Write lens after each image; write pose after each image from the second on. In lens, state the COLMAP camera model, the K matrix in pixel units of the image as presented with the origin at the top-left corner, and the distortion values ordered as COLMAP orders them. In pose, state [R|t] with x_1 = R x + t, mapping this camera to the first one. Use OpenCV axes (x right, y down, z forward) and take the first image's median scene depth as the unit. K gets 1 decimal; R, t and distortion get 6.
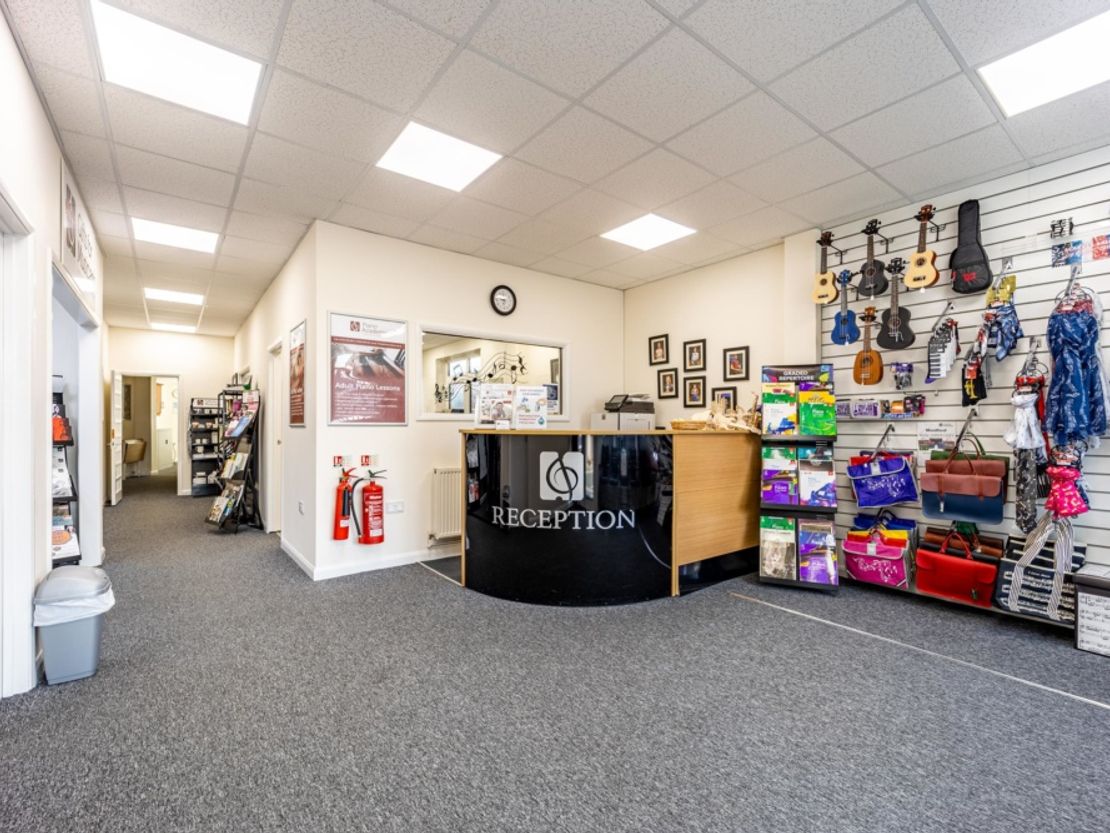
lens RADIAL K [[503.6, 0, 547.6], [0, 503.6, 423.3], [0, 0, 1]] dist [0.005691, -0.000189]
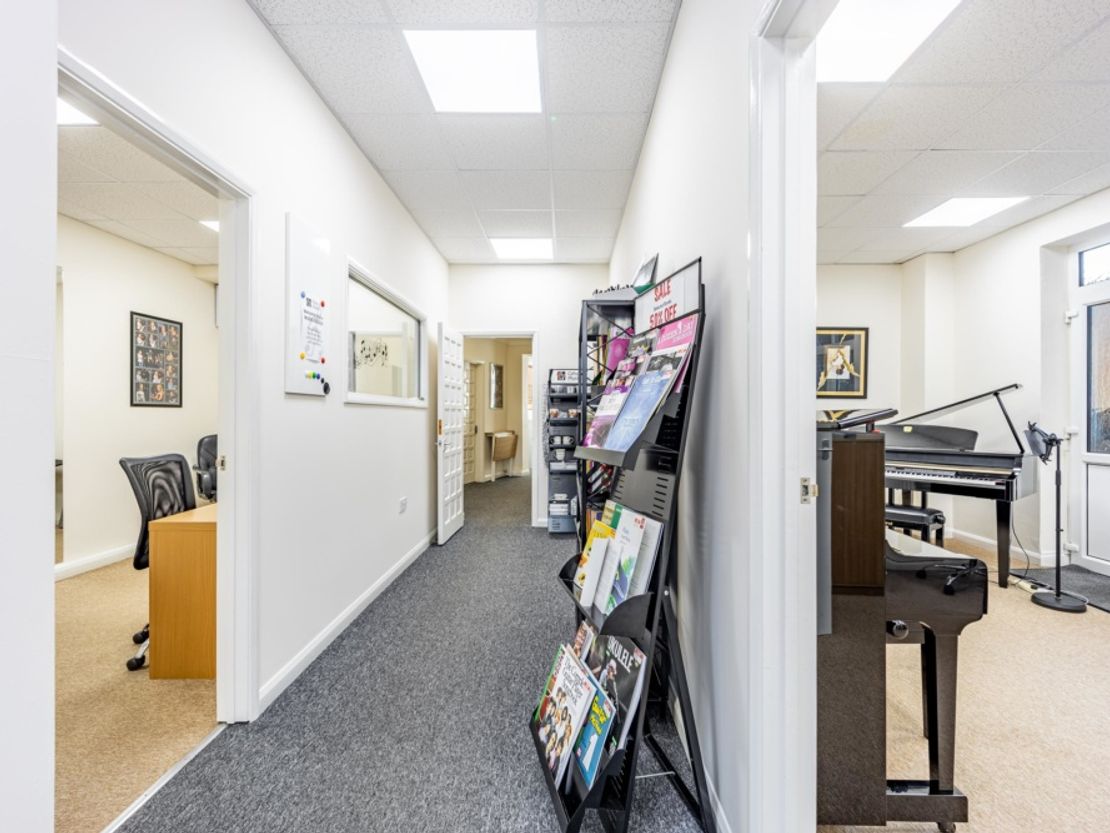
lens RADIAL K [[503.6, 0, 553.2], [0, 503.6, 416.1], [0, 0, 1]] dist [0.005691, -0.000189]
pose [[0.787823, 0.002033, -0.615899, -0.202517], [-0.000531, 0.999996, 0.002622, 0.003426], [0.615902, -0.001738, 0.787821, 0.324042]]
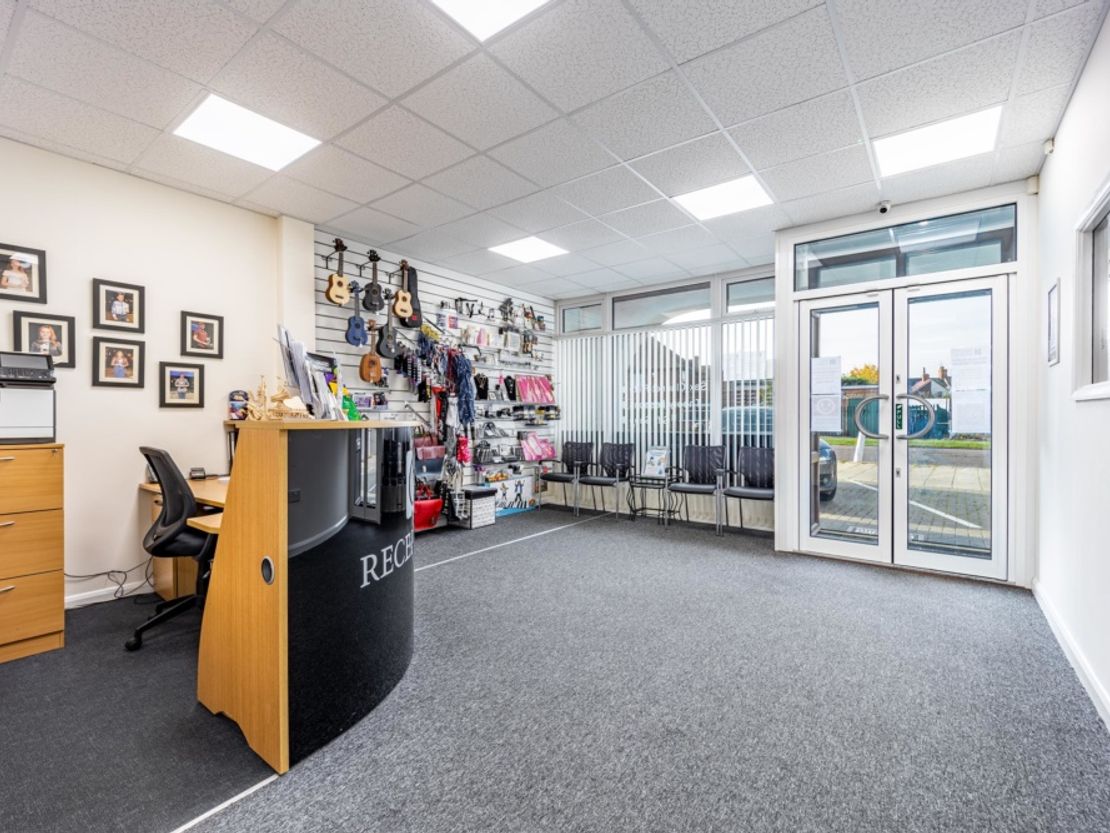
lens RADIAL K [[503.6, 0, 554.5], [0, 503.6, 417.2], [0, 0, 1]] dist [0.005691, -0.000189]
pose [[-0.274329, -0.001793, 0.961634, -0.925762], [-0.001266, 0.999998, 0.001503, 0.009634], [-0.961635, -0.000805, -0.274330, 1.244186]]
